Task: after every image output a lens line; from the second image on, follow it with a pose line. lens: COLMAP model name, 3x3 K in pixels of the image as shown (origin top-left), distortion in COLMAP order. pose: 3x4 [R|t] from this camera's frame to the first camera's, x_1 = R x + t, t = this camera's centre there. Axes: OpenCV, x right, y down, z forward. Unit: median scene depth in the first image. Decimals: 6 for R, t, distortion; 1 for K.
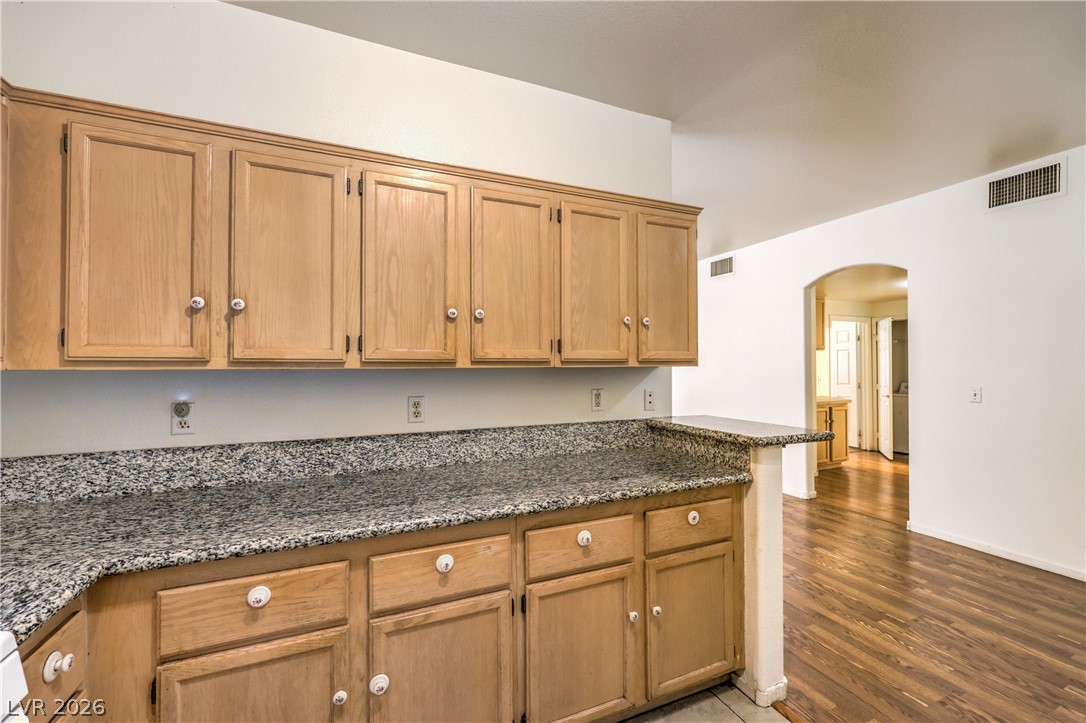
lens RADIAL K [[445.4, 0, 543.0], [0, 445.4, 361.5], [0, 0, 1]] dist [-0.001486, -0.000087]
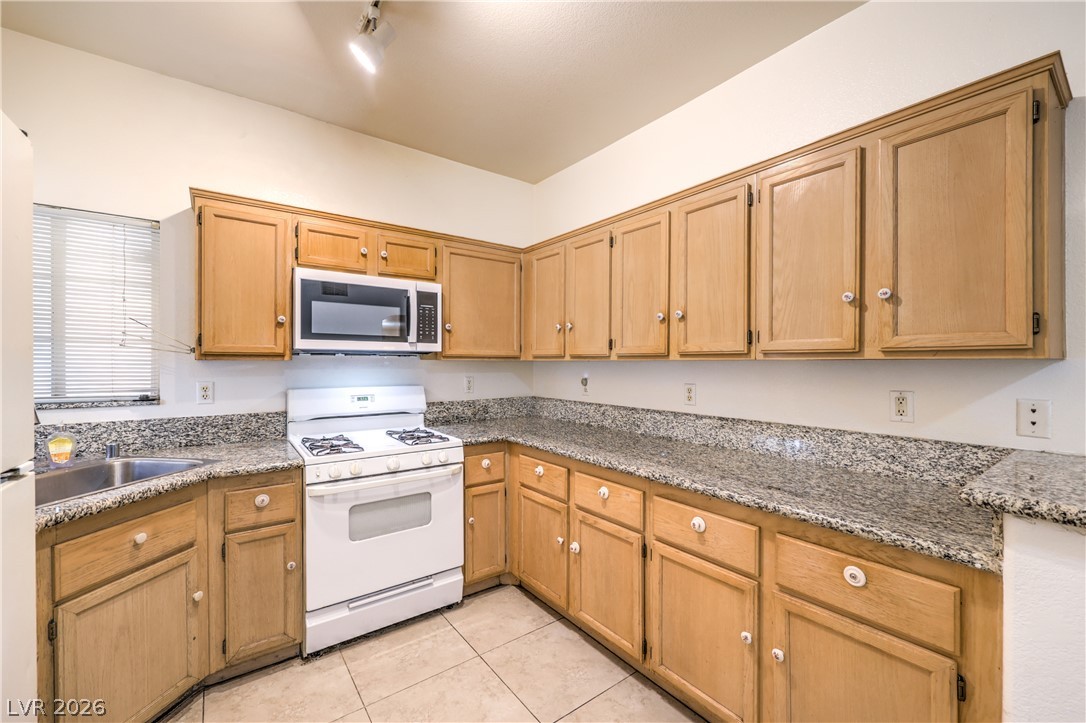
lens RADIAL K [[437.6, 0, 541.5], [0, 437.6, 364.4], [0, 0, 1]] dist [-0.003106, -0.000129]
pose [[0.224092, 0.009150, -0.974525, 0.887280], [0.006686, 0.999918, 0.010926, 0.010635], [0.974545, -0.008964, 0.224012, 0.374876]]
